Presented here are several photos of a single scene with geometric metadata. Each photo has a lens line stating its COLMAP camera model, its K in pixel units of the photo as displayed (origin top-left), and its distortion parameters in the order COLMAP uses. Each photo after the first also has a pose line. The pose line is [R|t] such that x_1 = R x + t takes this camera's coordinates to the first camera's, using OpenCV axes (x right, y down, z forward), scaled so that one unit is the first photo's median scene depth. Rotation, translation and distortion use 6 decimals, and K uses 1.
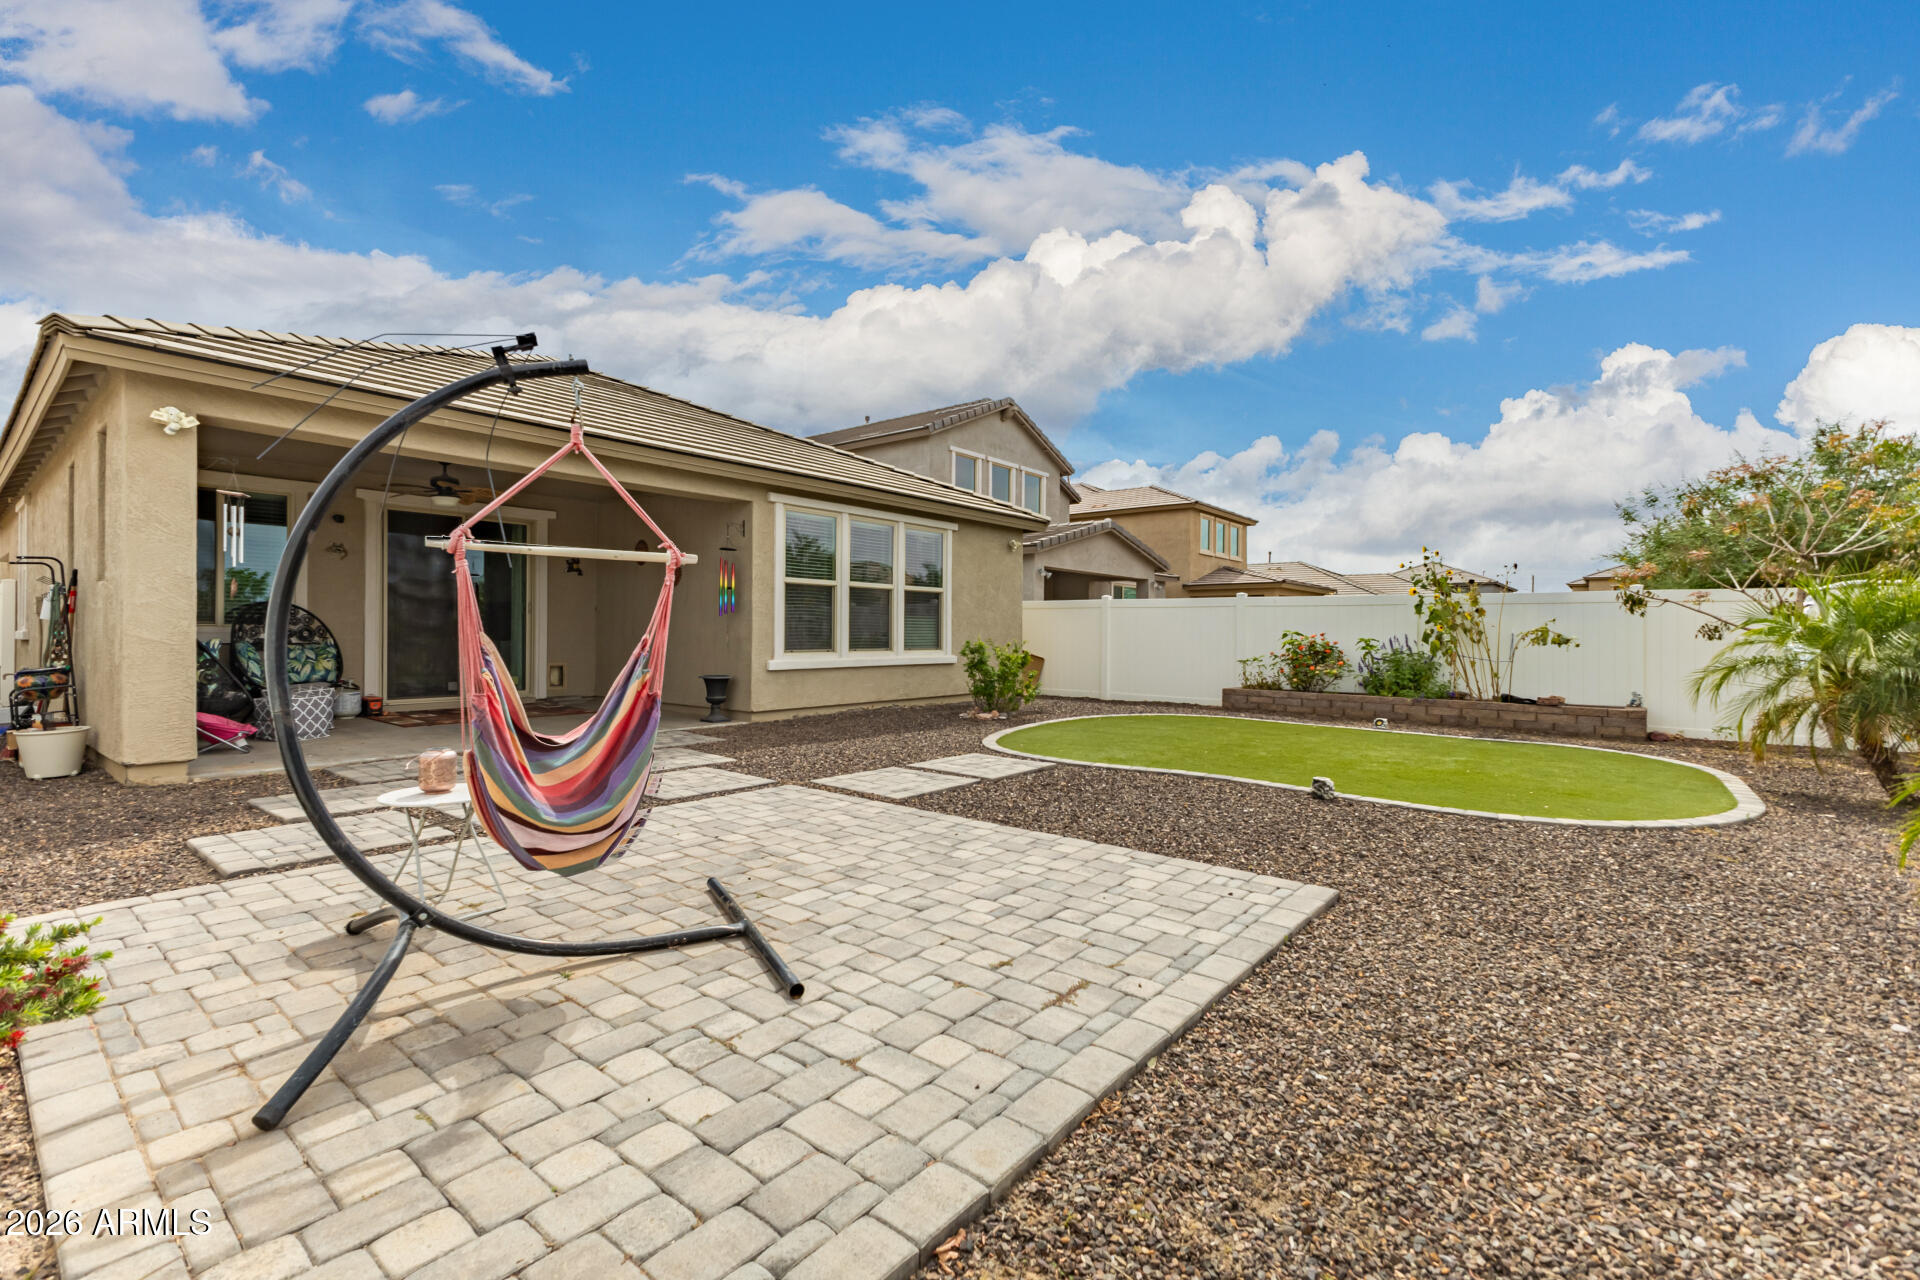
lens RADIAL K [[835.6, 0, 969.6], [0, 835.6, 634.7], [0, 0, 1]] dist [0.007834, -0.000179]
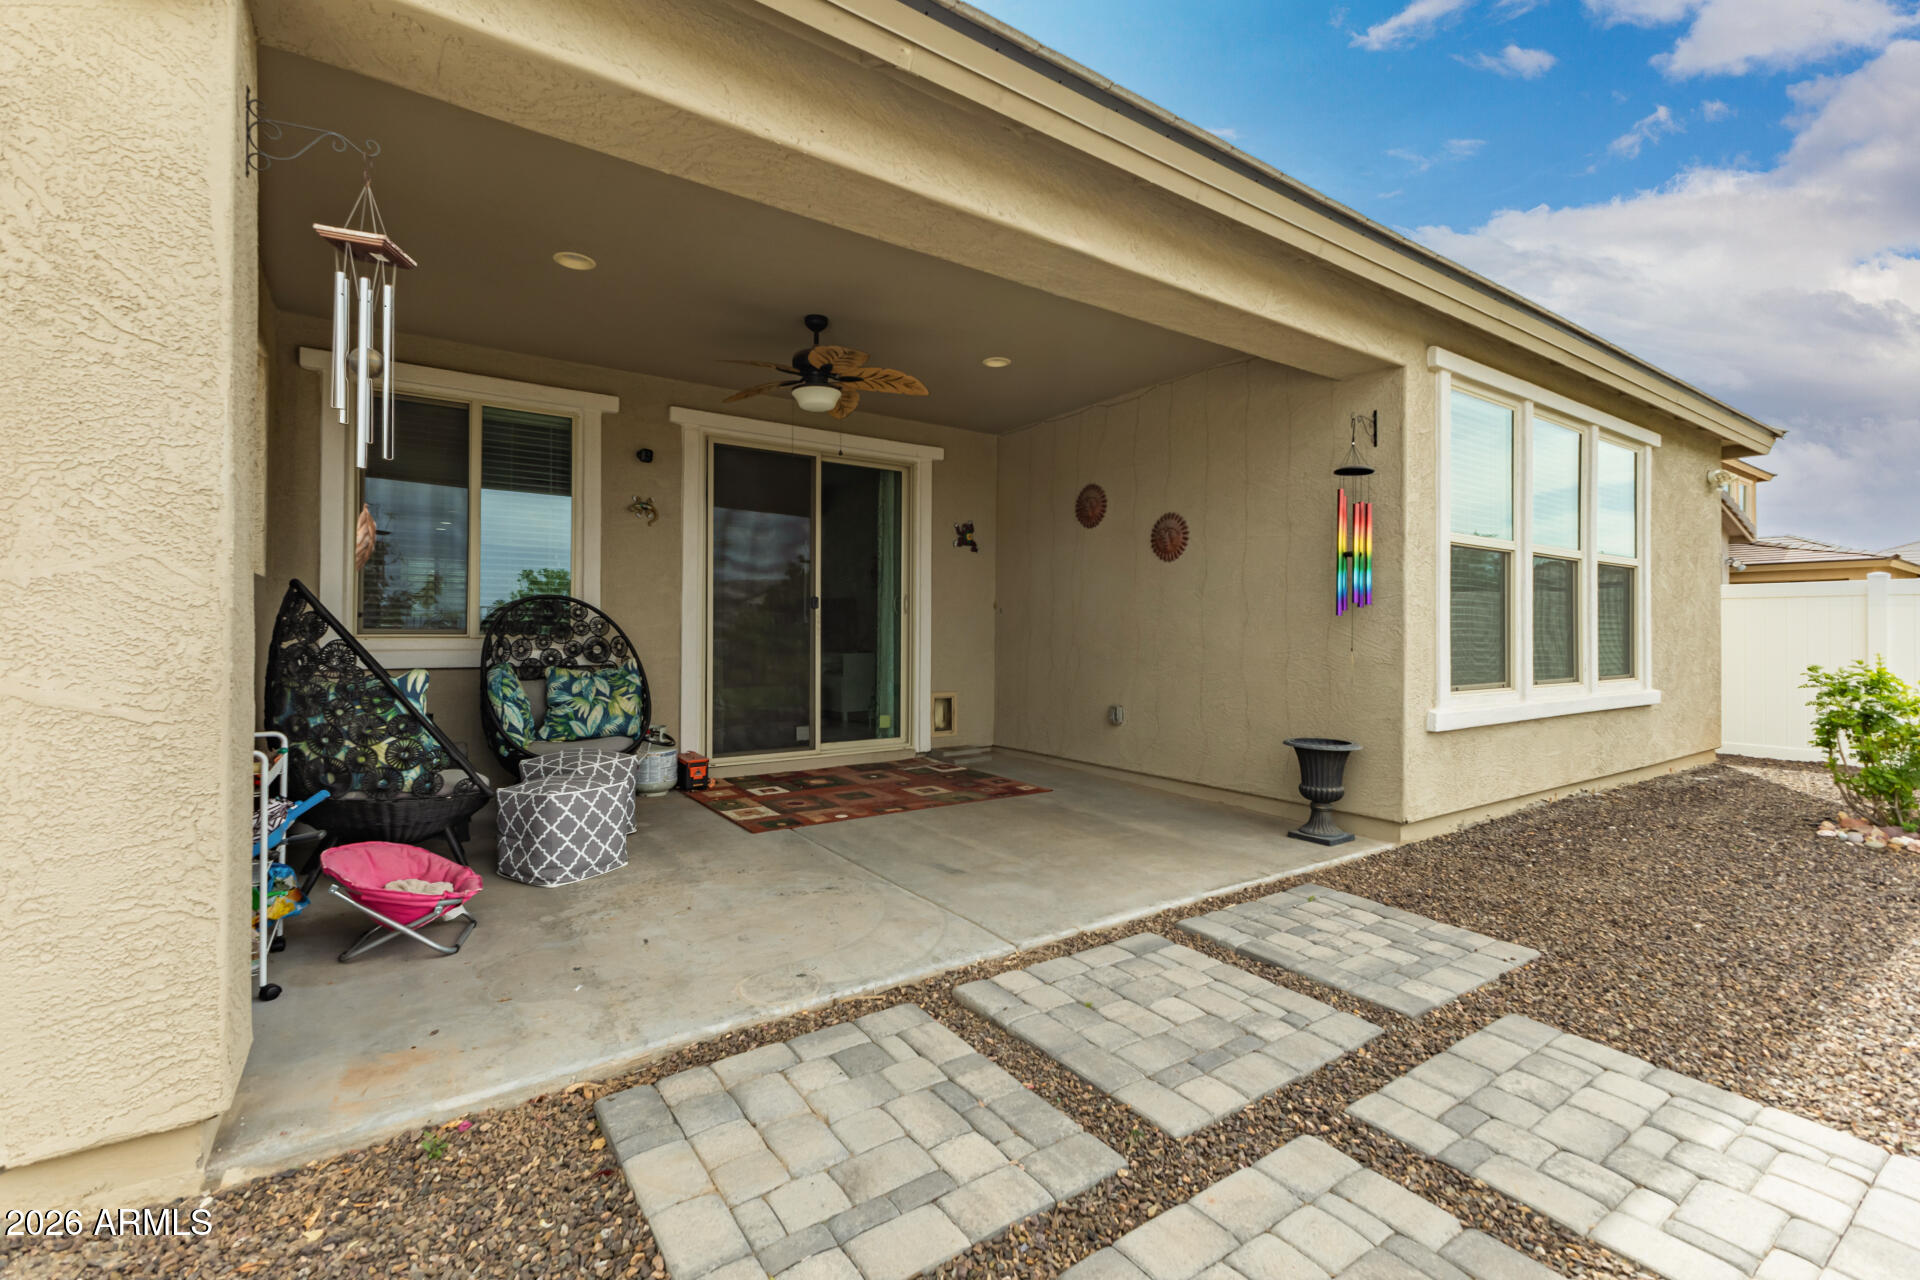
lens RADIAL K [[835.6, 0, 955.3], [0, 835.6, 631.6], [0, 0, 1]] dist [0.007834, -0.000179]
pose [[0.957833, -0.001149, -0.287324, -0.373804], [0.000043, 0.999993, -0.003855, -0.011465], [0.287326, 0.003680, 0.957826, 0.499456]]
